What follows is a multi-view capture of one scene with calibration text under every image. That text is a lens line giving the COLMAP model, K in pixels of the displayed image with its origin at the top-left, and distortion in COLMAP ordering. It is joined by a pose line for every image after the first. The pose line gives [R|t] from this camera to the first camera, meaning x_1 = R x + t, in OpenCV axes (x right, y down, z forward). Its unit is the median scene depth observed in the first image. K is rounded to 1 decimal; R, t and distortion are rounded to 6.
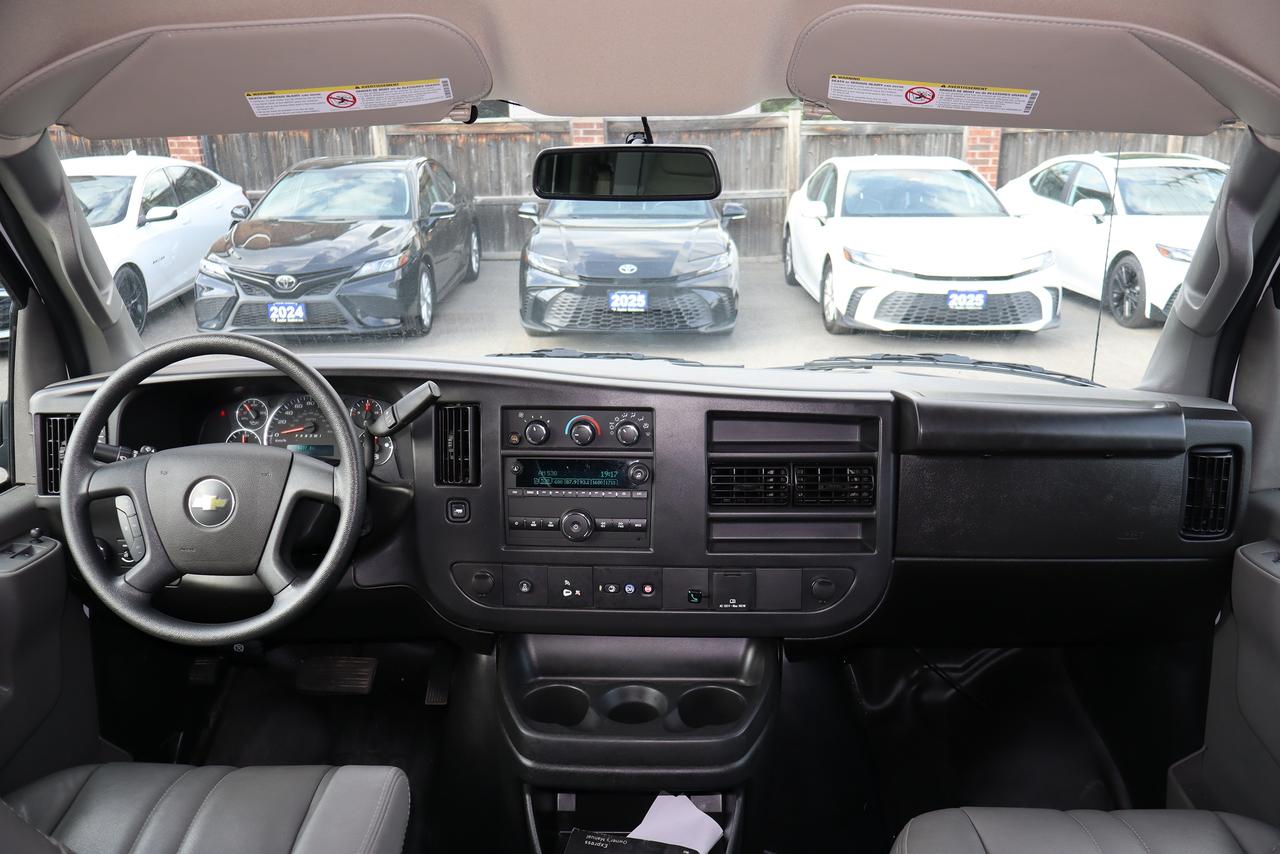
lens RADIAL K [[1108.2, 0, 640.0], [0, 1108.2, 427.0], [0, 0, 1]] dist [-0.012074, -0.007072]
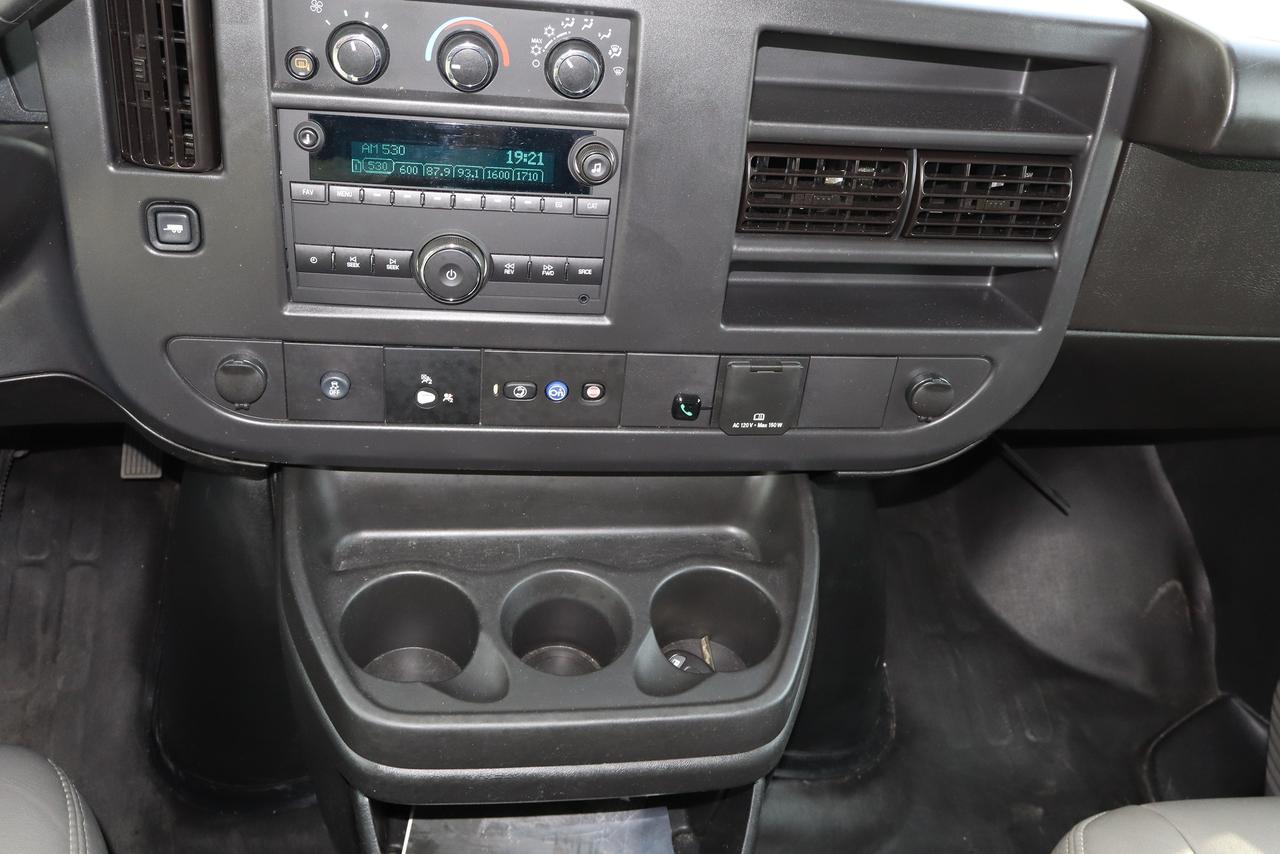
lens RADIAL K [[1225.7, 0, 640.0], [0, 1225.7, 427.0], [0, 0, 1]] dist [0.001658, -0.008664]
pose [[0.975310, -0.017222, 0.220166, -0.093057], [-0.073487, 0.914830, 0.397097, -0.057449], [-0.208253, -0.403472, 0.890977, 0.504882]]
